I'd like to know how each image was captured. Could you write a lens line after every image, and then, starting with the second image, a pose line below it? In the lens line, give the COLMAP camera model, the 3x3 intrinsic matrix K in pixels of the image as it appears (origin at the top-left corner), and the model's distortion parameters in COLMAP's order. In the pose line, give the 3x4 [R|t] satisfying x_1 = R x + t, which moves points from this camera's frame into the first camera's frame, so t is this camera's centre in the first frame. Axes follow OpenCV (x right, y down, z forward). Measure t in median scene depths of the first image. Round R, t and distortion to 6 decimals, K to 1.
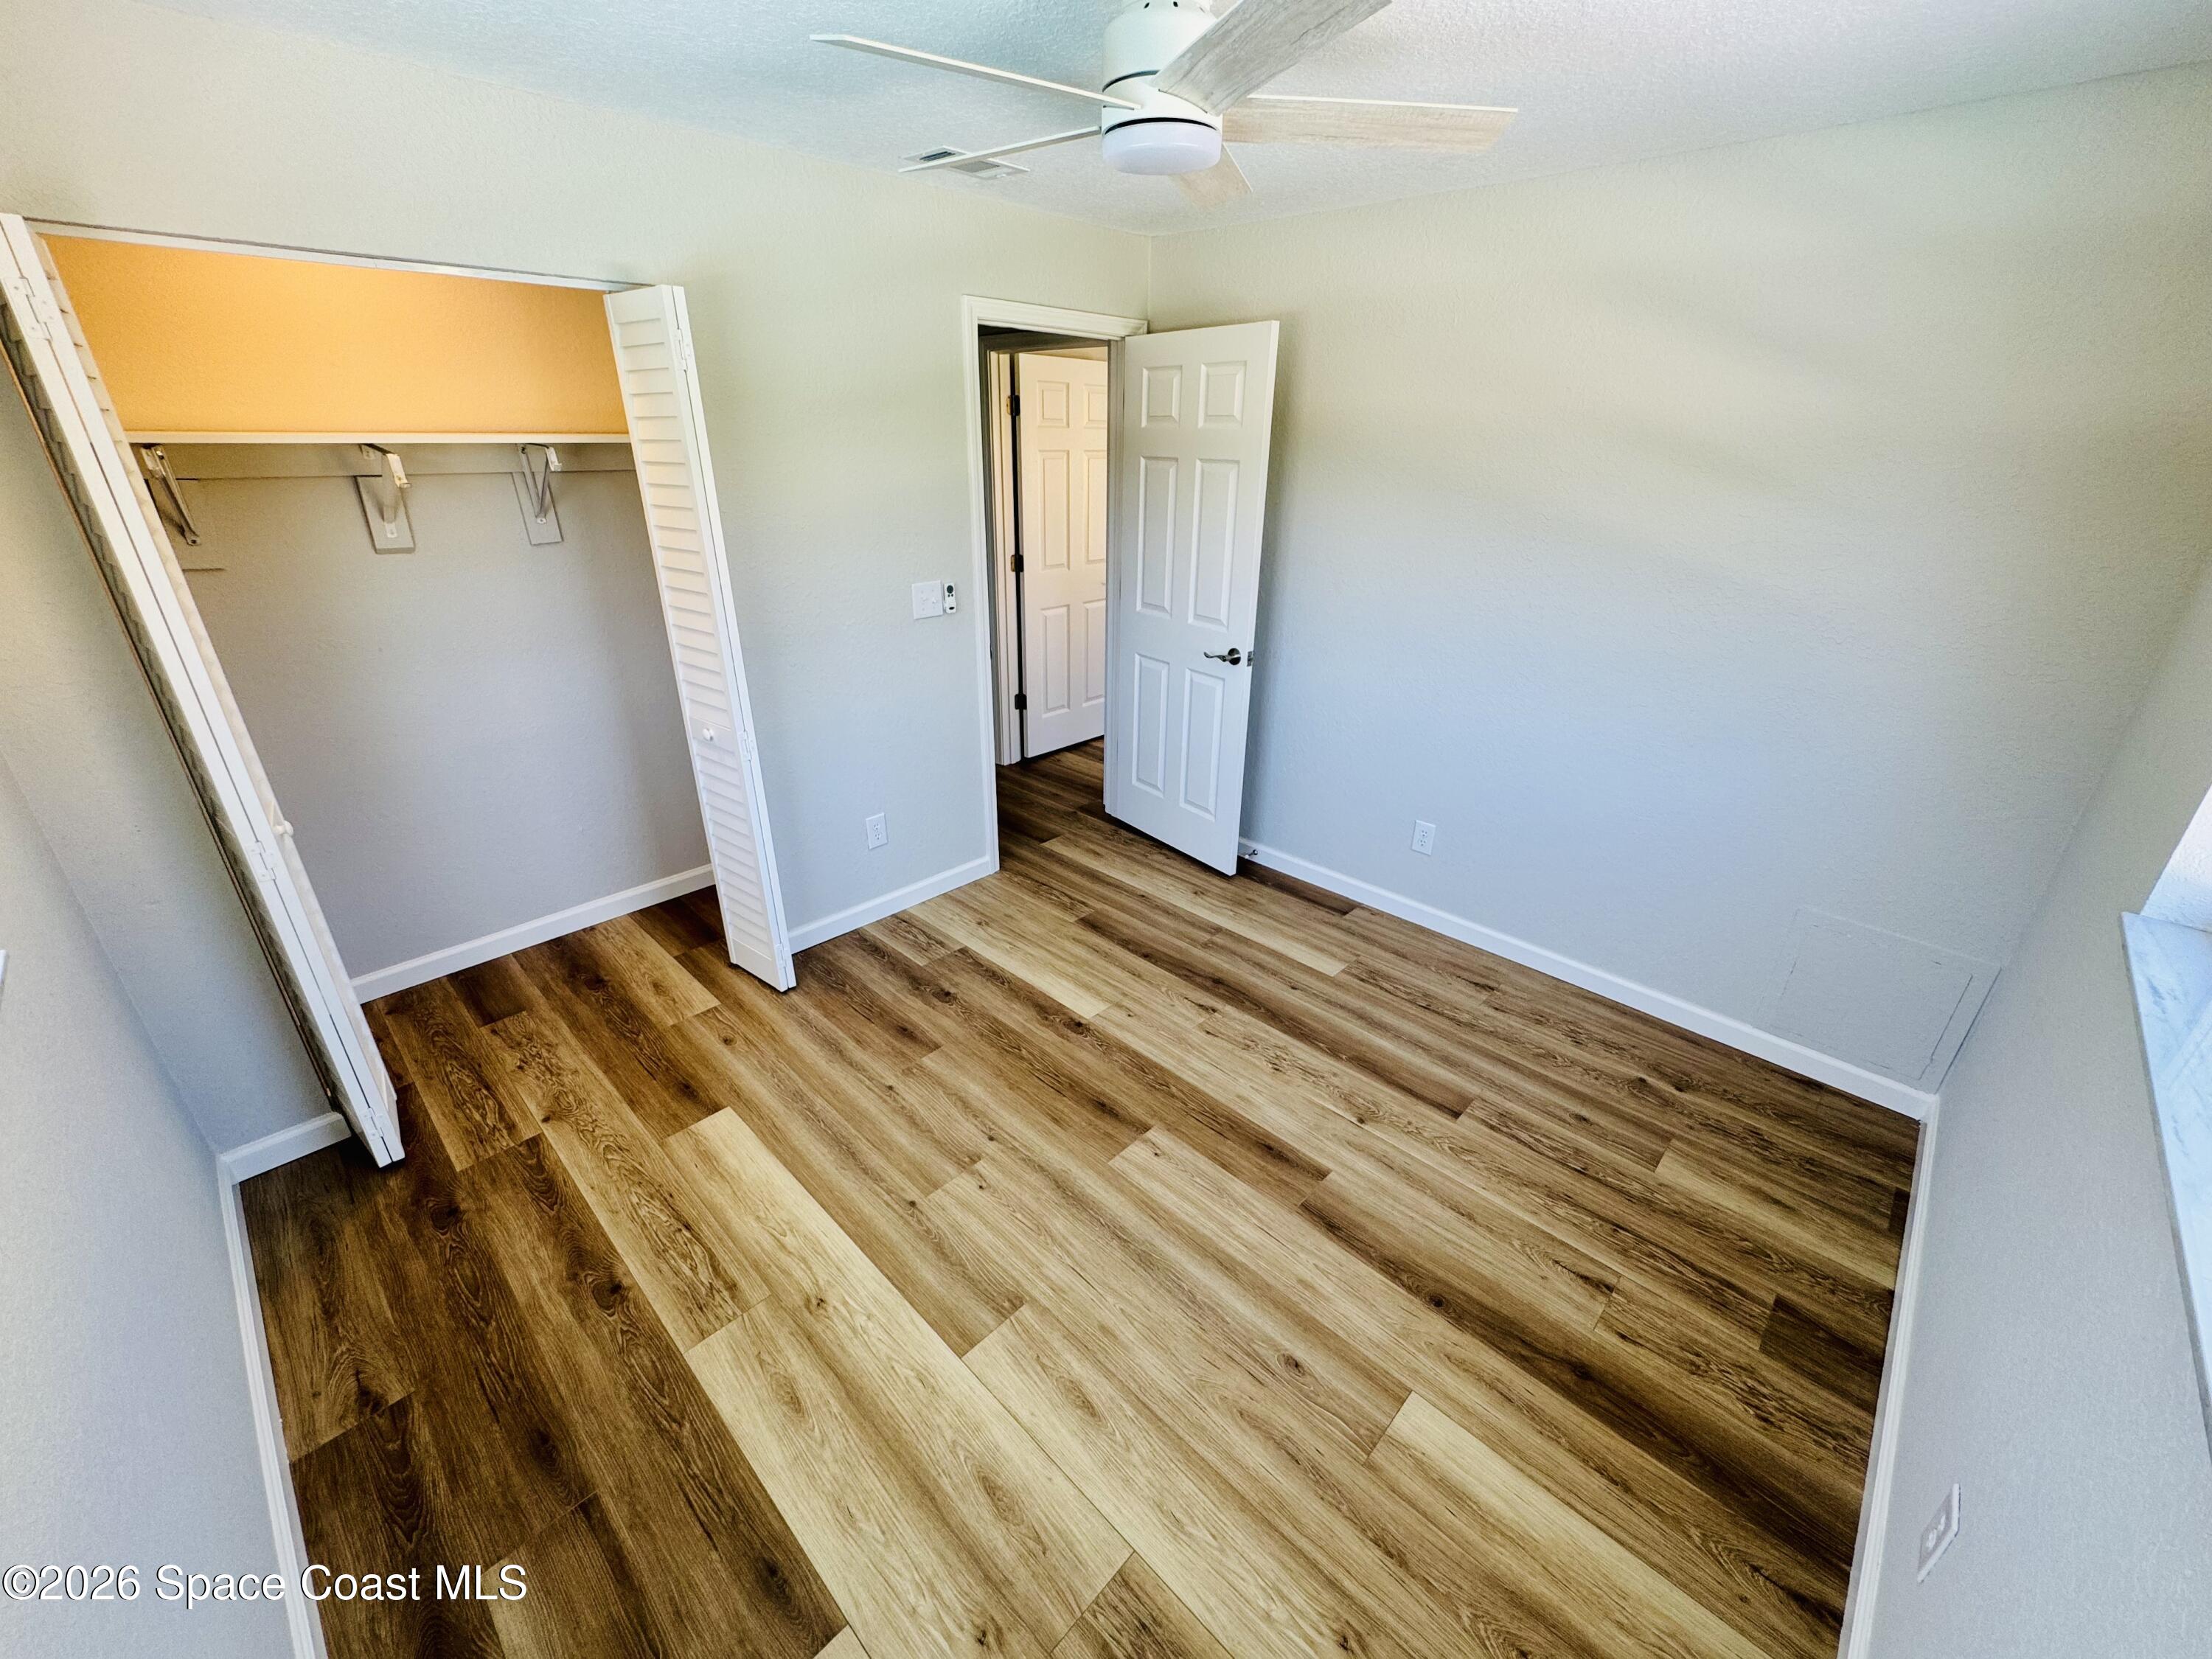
lens RADIAL K [[887.7, 0, 1111.0], [0, 887.7, 829.0], [0, 0, 1]] dist [-0.002011, -0.000188]
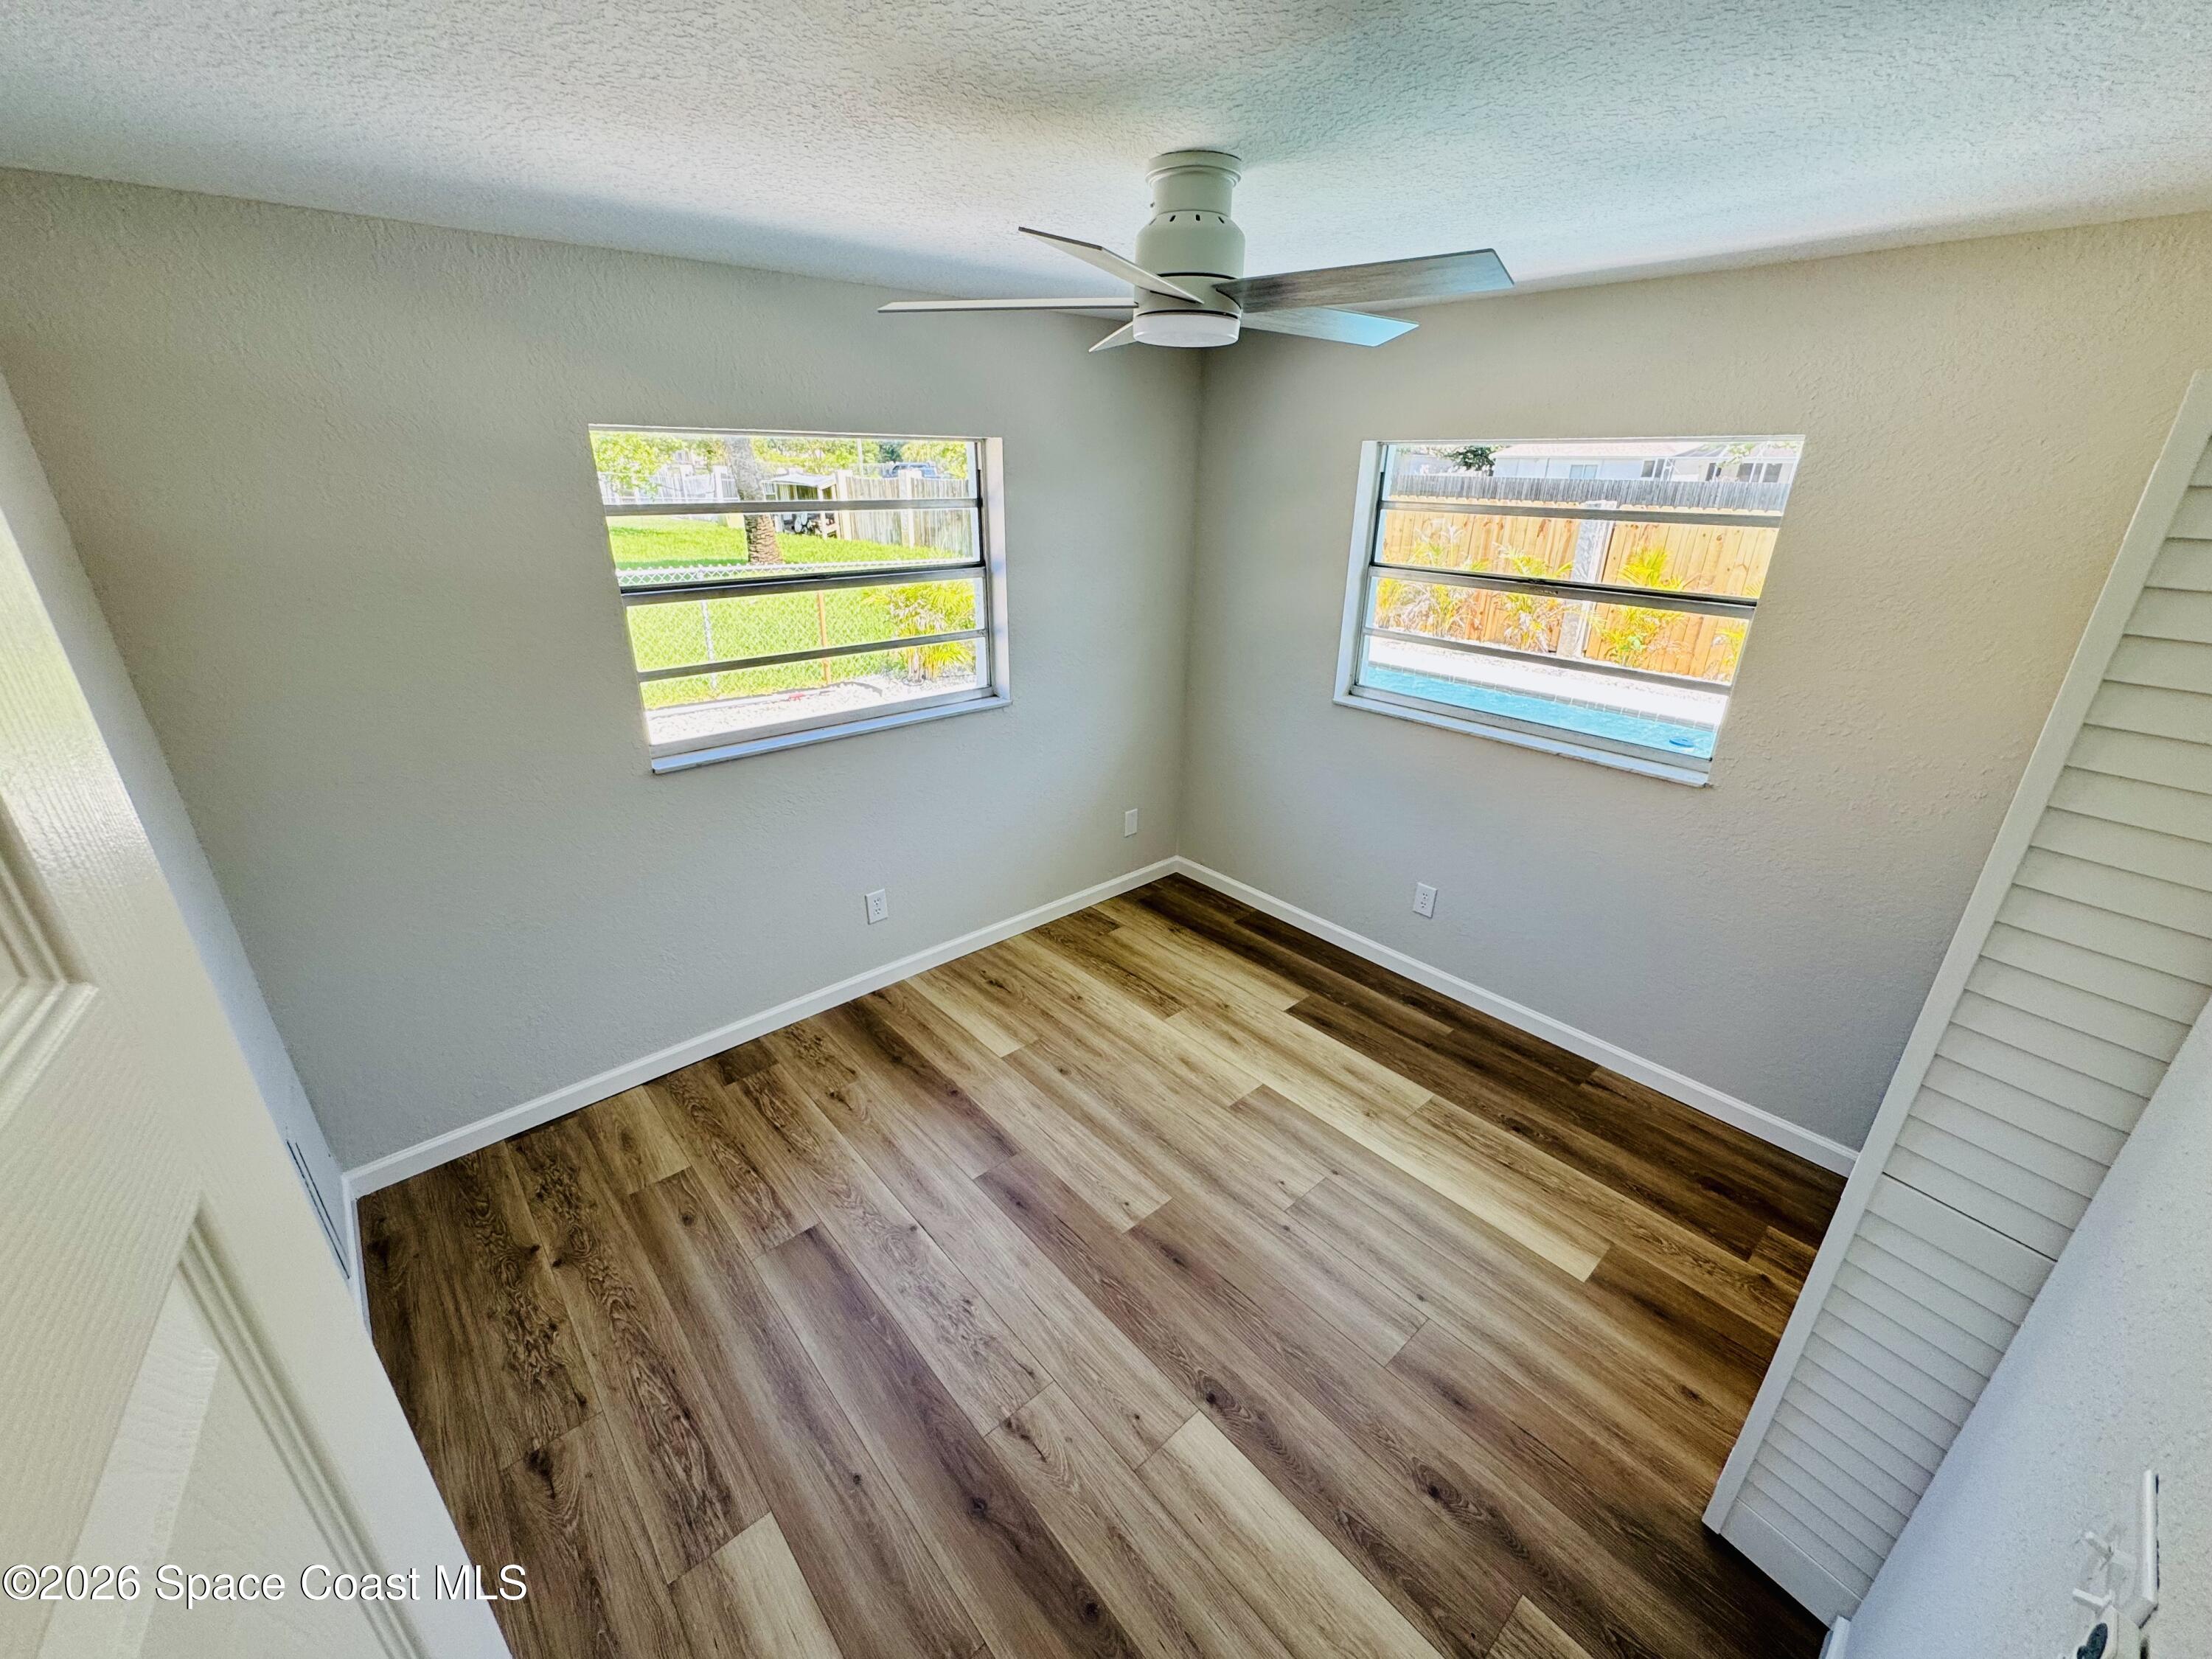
lens RADIAL K [[887.7, 0, 1111.0], [0, 887.7, 829.0], [0, 0, 1]] dist [-0.002011, -0.000188]
pose [[-0.996793, -0.051581, 0.061174, 0.029367], [0.008900, 0.688296, 0.725375, -0.746056], [-0.079522, 0.723594, -0.685630, 1.455136]]
